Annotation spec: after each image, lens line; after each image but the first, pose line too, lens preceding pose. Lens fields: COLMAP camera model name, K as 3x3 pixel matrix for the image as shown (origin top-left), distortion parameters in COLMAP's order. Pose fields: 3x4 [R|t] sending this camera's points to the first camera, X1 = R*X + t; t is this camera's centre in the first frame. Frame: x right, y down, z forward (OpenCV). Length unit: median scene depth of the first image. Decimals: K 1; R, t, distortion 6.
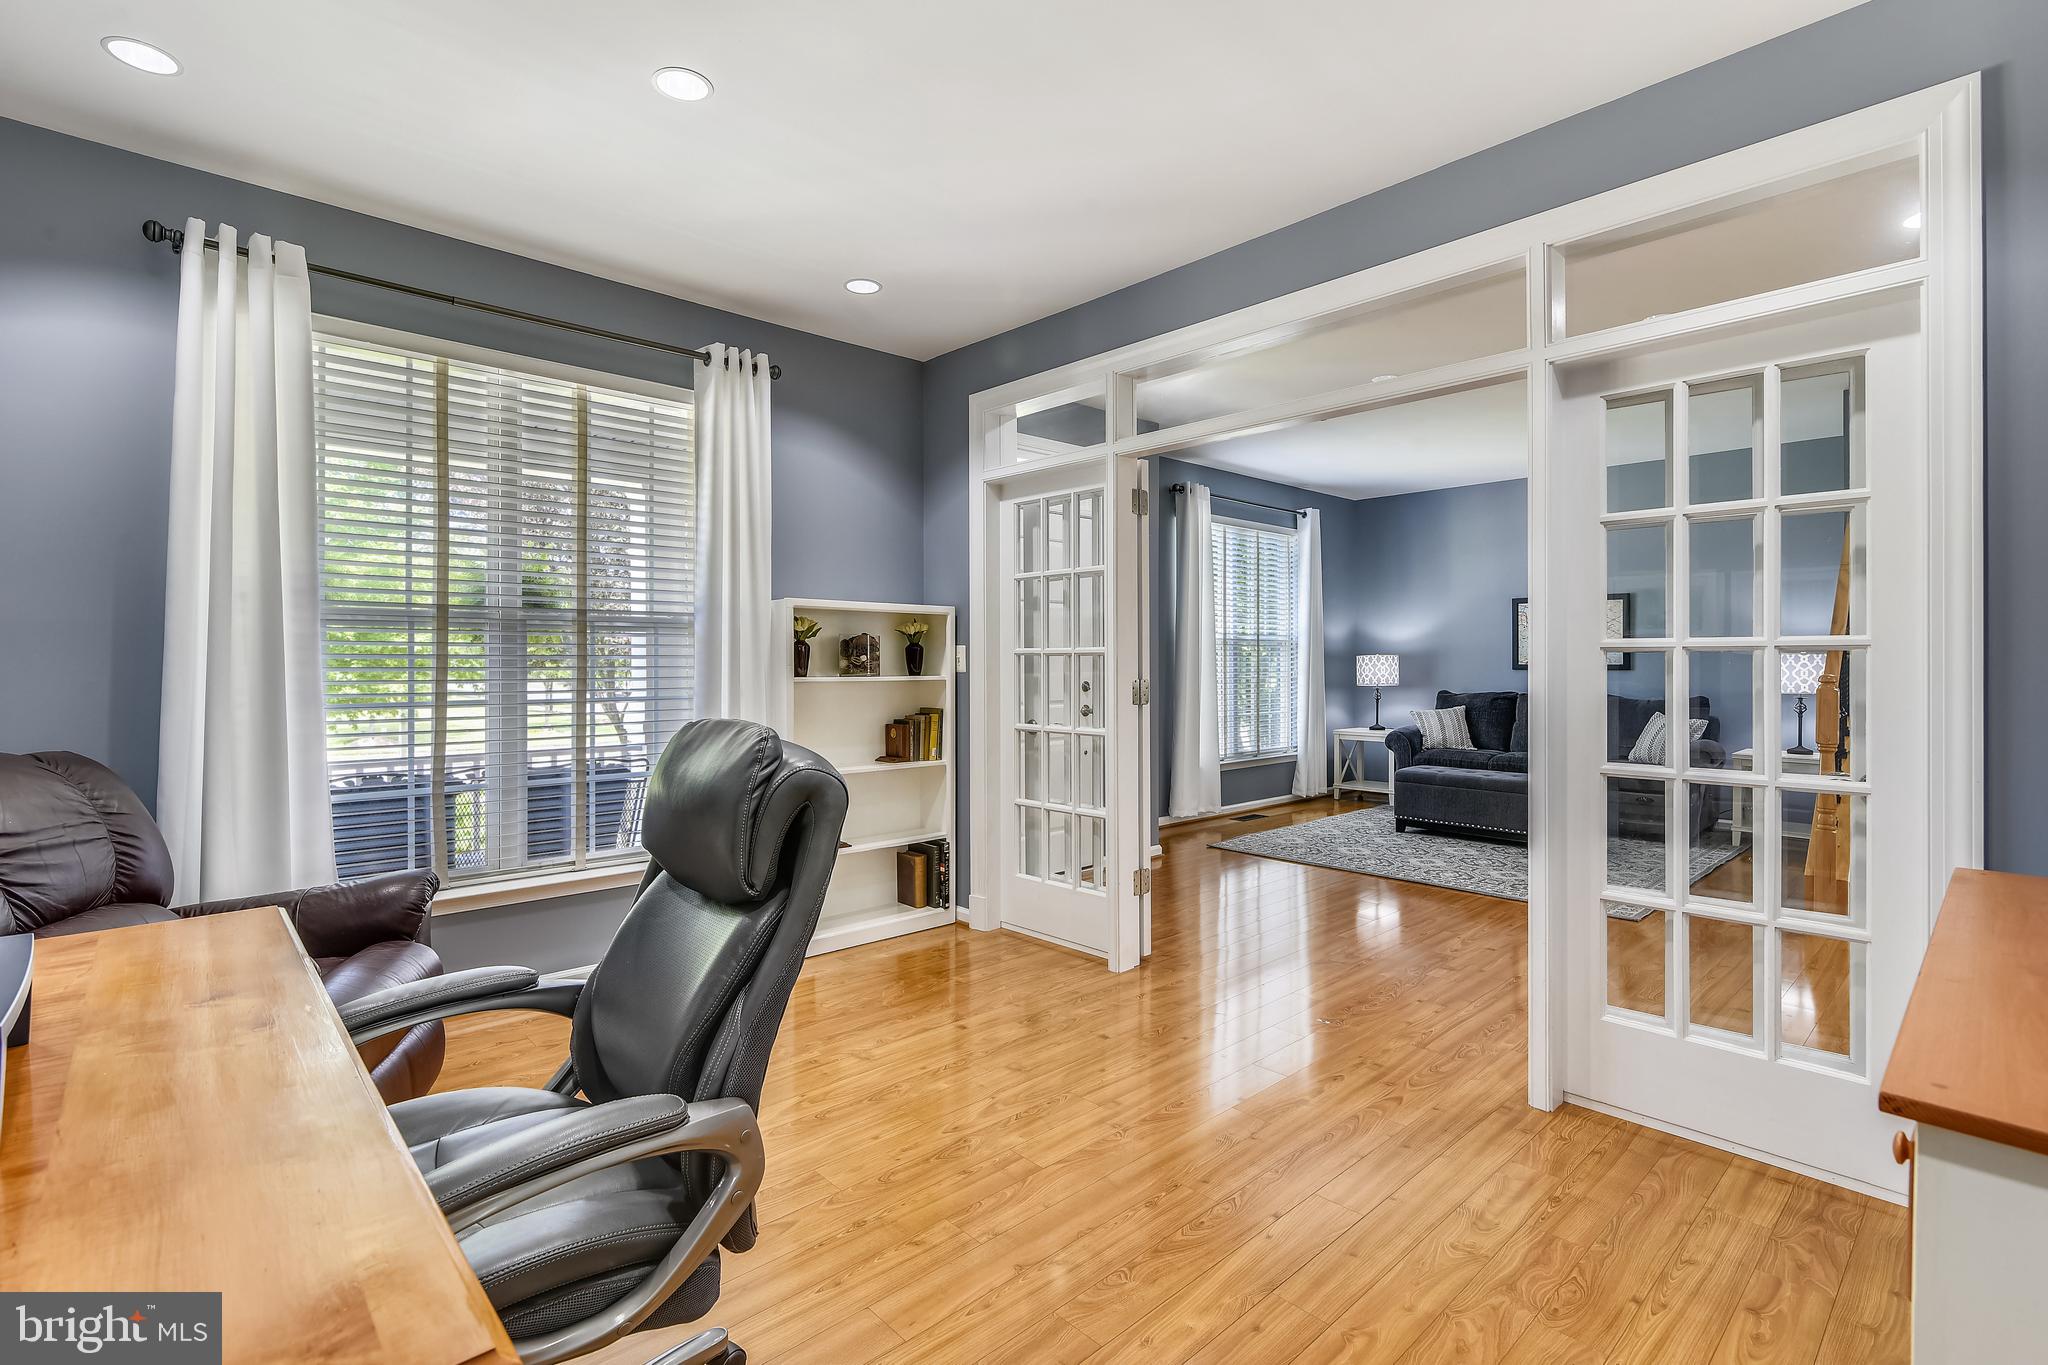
lens RADIAL K [[934.6, 0, 1010.4], [0, 934.6, 673.7], [0, 0, 1]] dist [-0.001919, -0.000560]
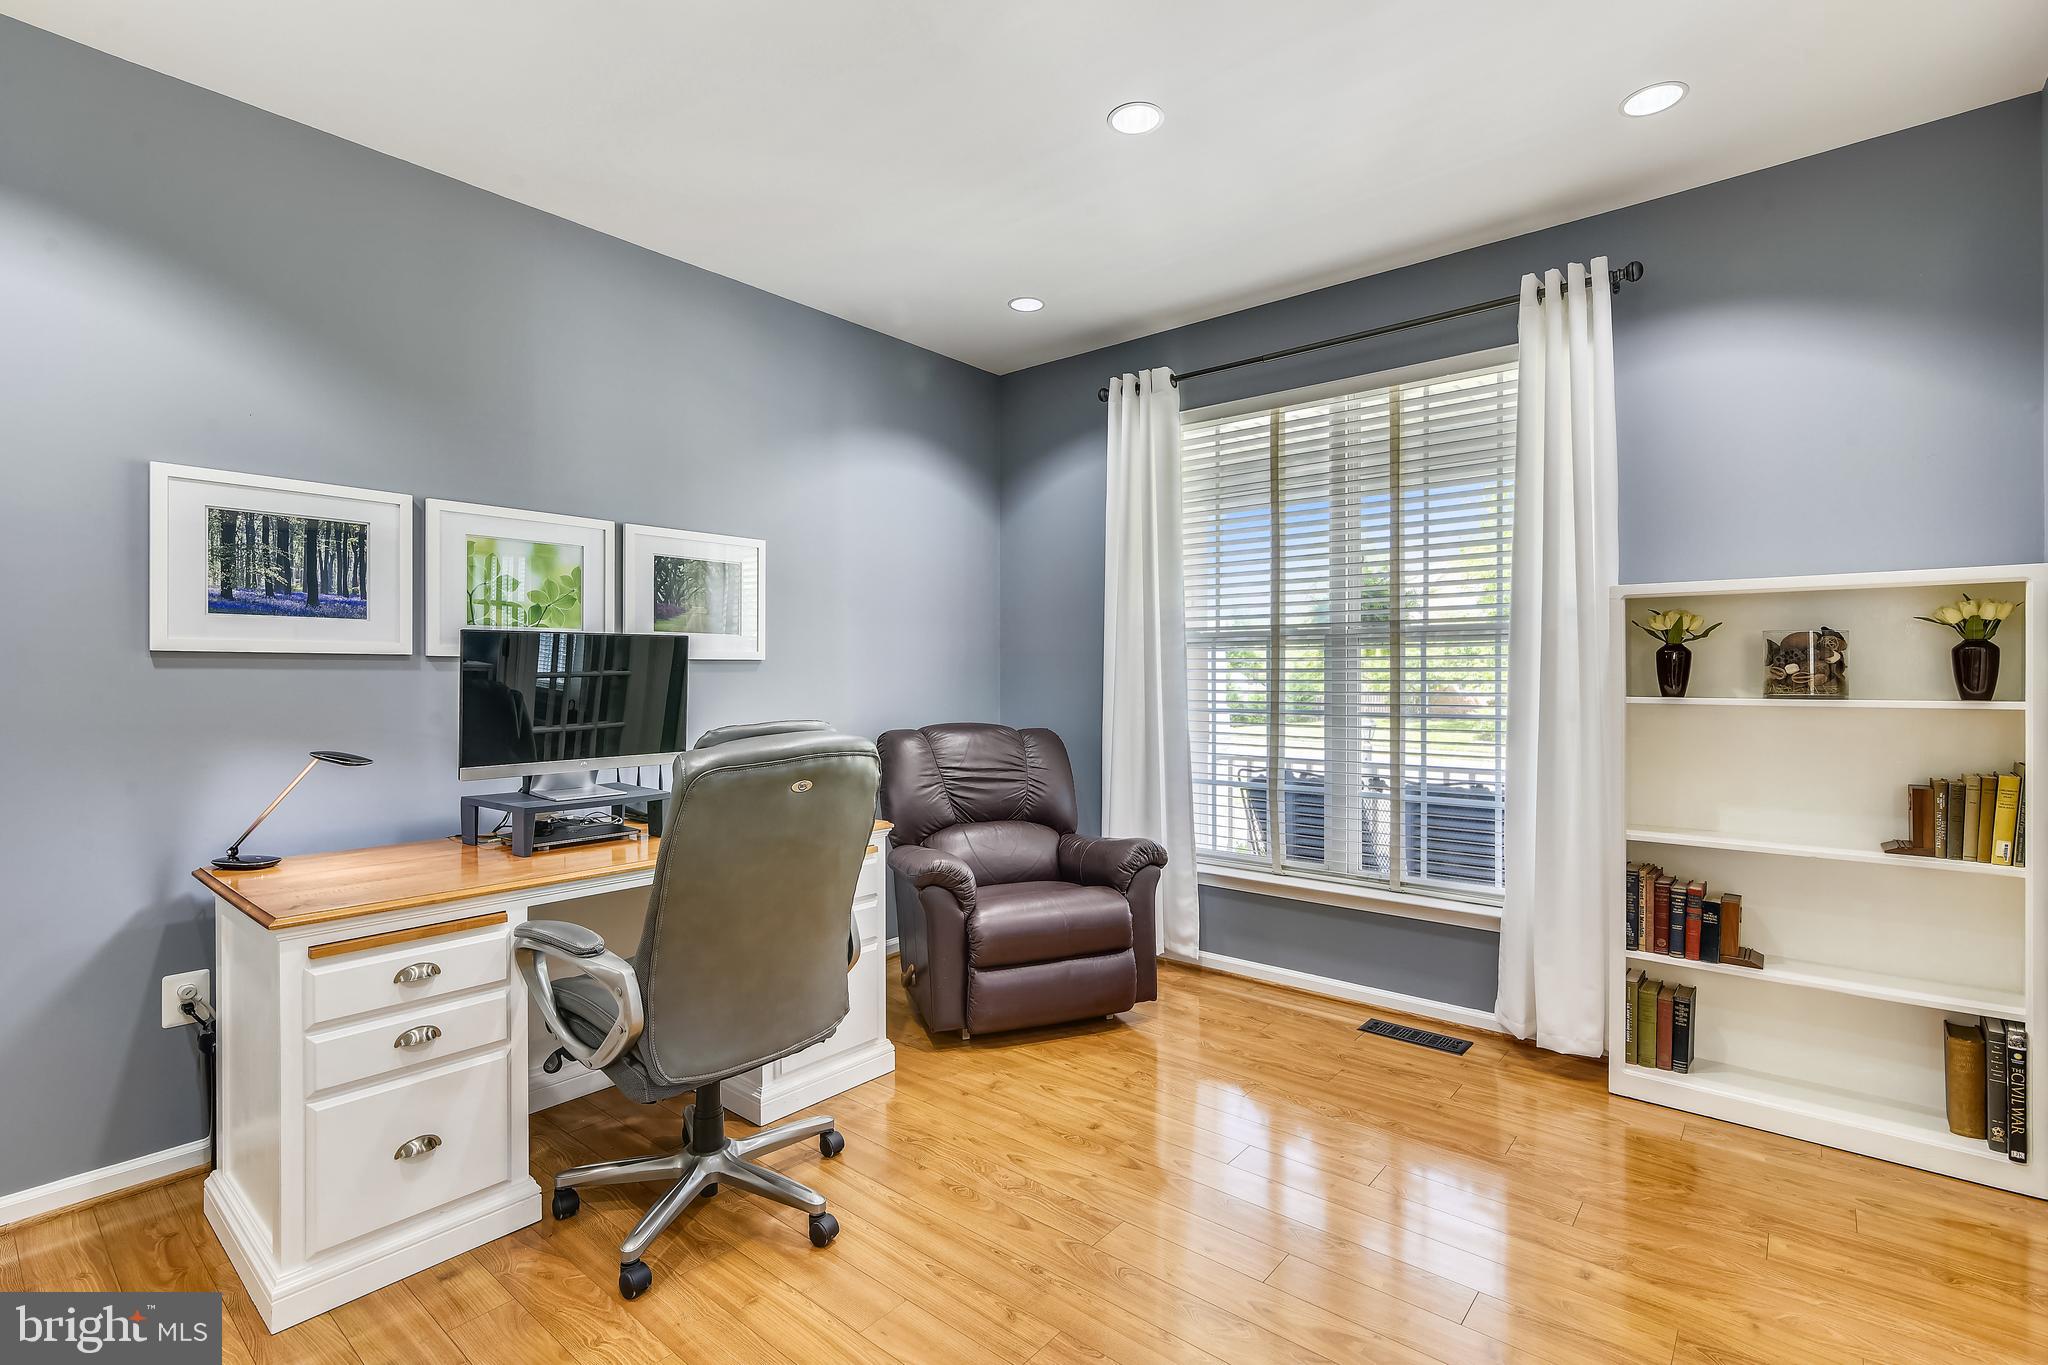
lens RADIAL K [[934.6, 0, 1010.4], [0, 934.6, 673.7], [0, 0, 1]] dist [-0.001919, -0.000560]
pose [[0.142020, -0.002334, -0.989861, 0.410562], [-0.015478, 0.999870, -0.004578, -0.002919], [0.989743, 0.015971, 0.141966, 0.446001]]
